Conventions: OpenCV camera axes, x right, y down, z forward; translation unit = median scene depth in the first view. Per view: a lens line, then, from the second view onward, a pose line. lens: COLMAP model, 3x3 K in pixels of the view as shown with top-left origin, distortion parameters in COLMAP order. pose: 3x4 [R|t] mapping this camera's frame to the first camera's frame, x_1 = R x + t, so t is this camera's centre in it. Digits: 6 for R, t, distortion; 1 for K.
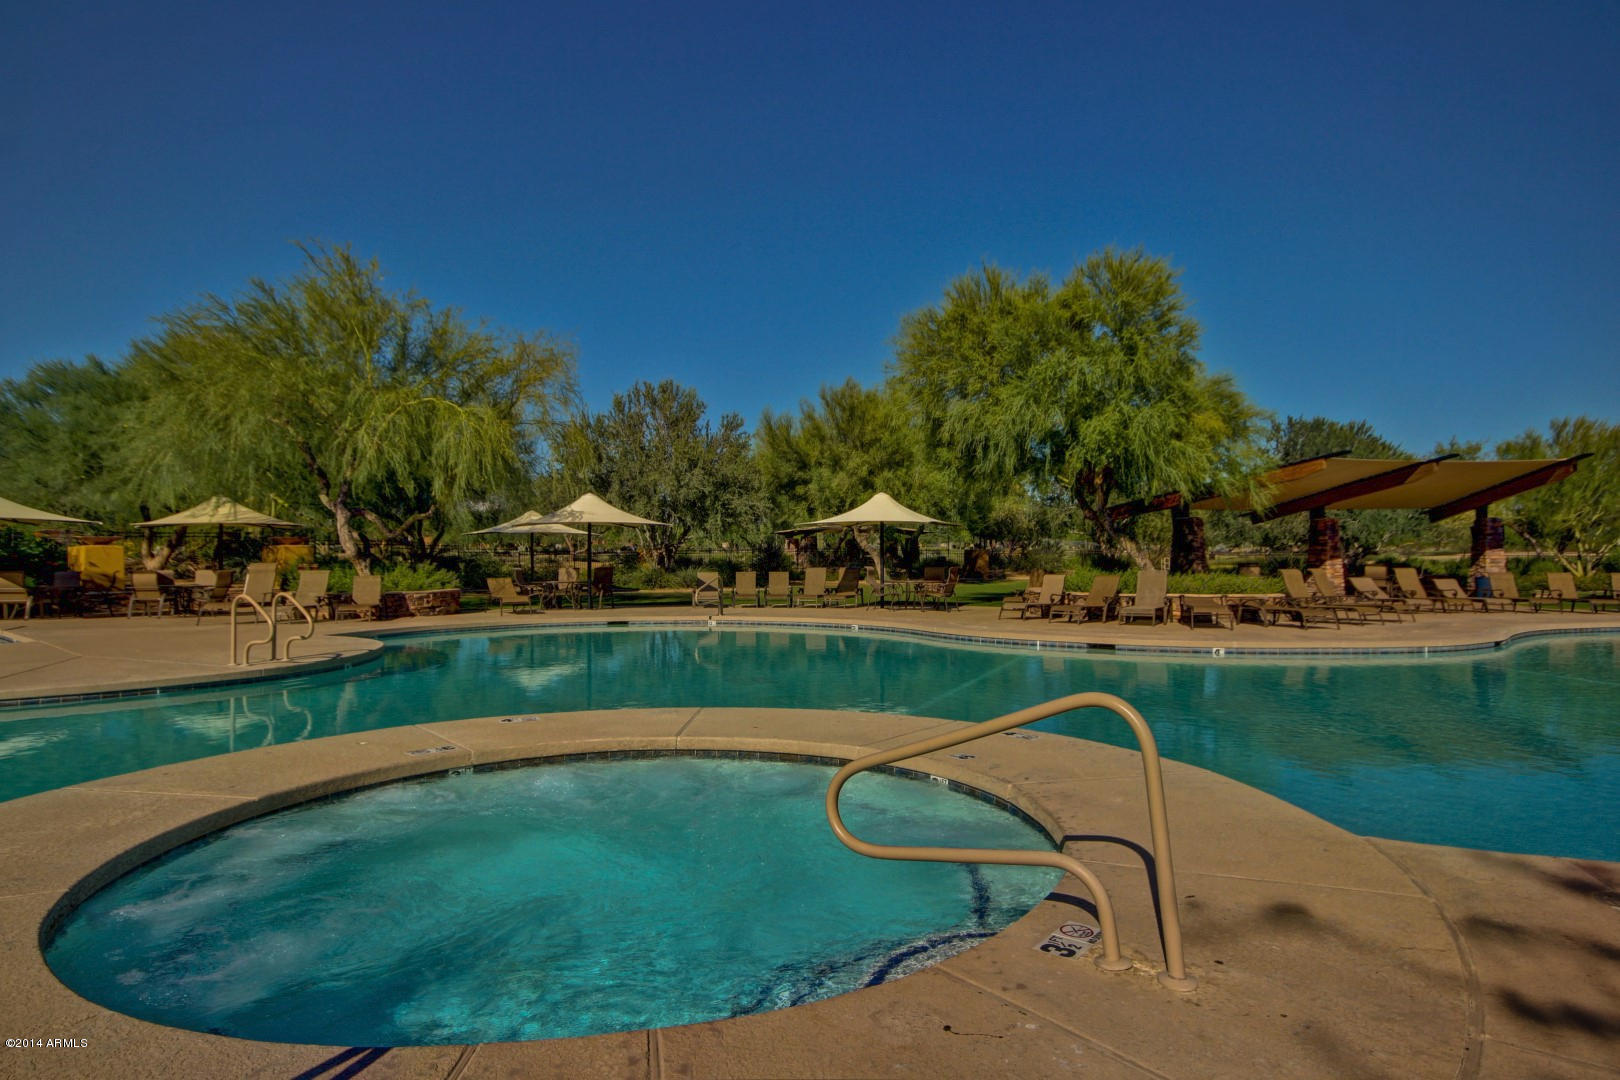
lens RADIAL K [[951.5, 0, 810.0], [0, 951.5, 540.0], [0, 0, 1]] dist [0.001747, 0.034359]
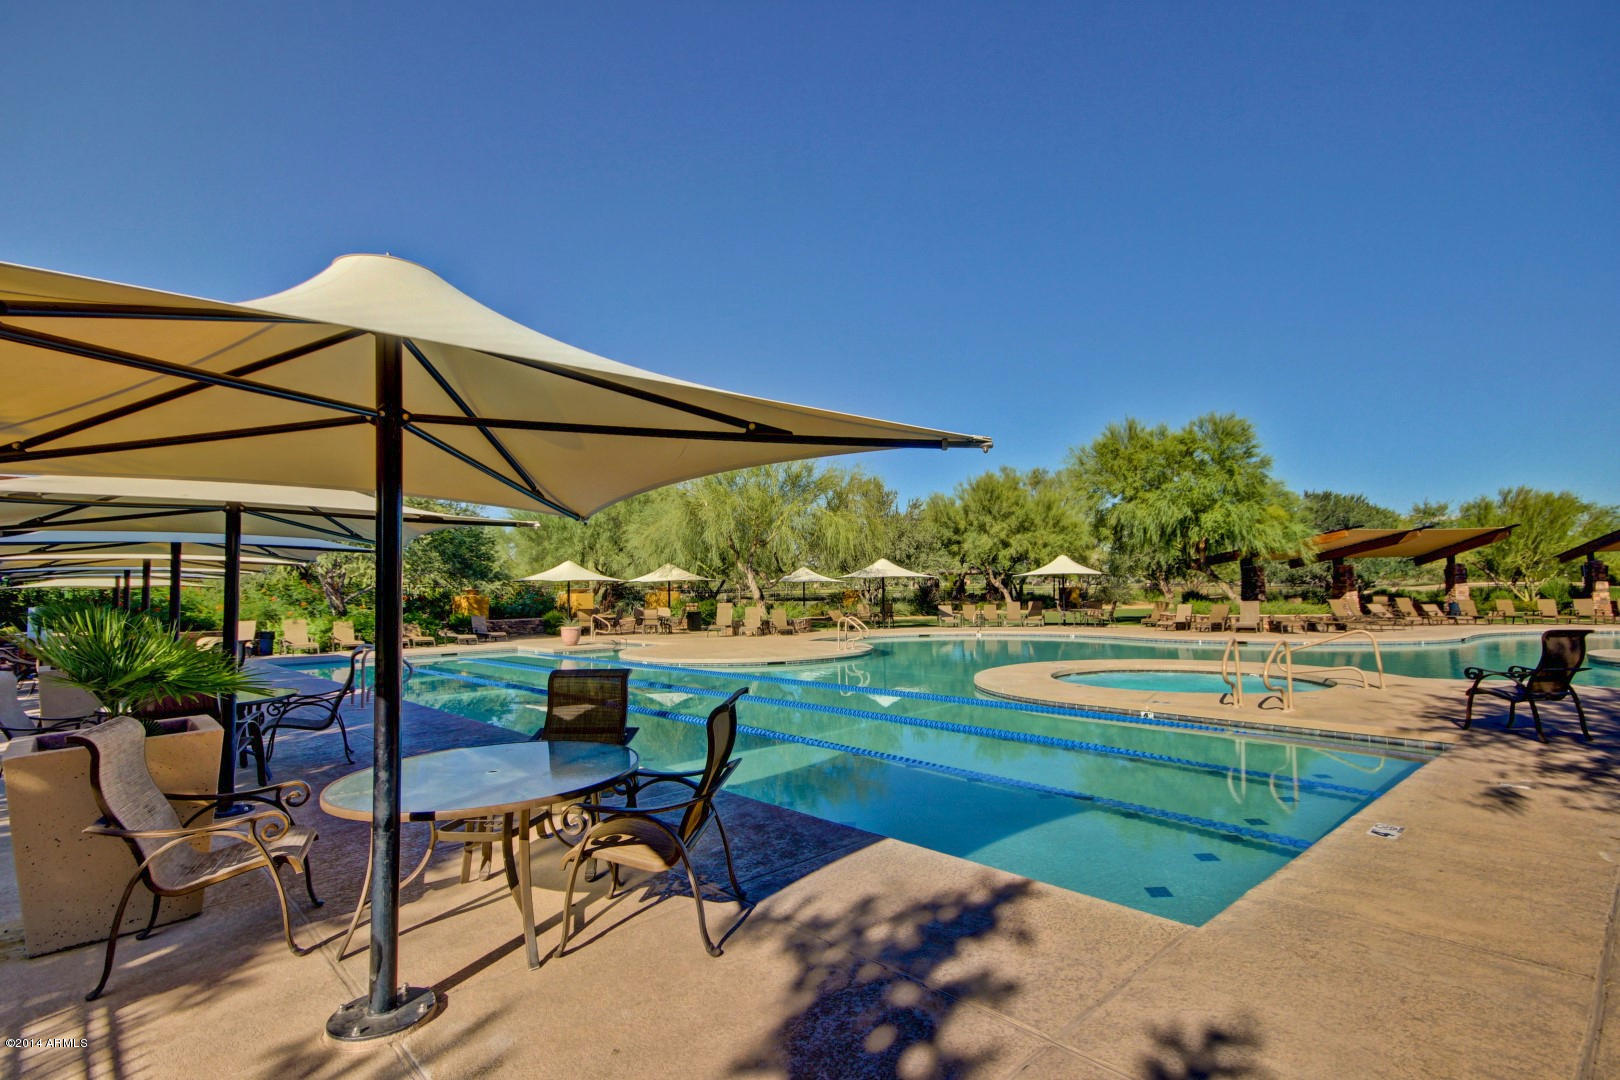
lens RADIAL K [[799.6, 0, 810.0], [0, 799.6, 540.0], [0, 0, 1]] dist [0.017842, 0.000444]
pose [[0.997988, -0.017423, -0.060965, -0.245010], [0.014459, 0.998708, -0.048715, -0.013480], [0.061735, 0.047736, 0.996950, -0.355936]]
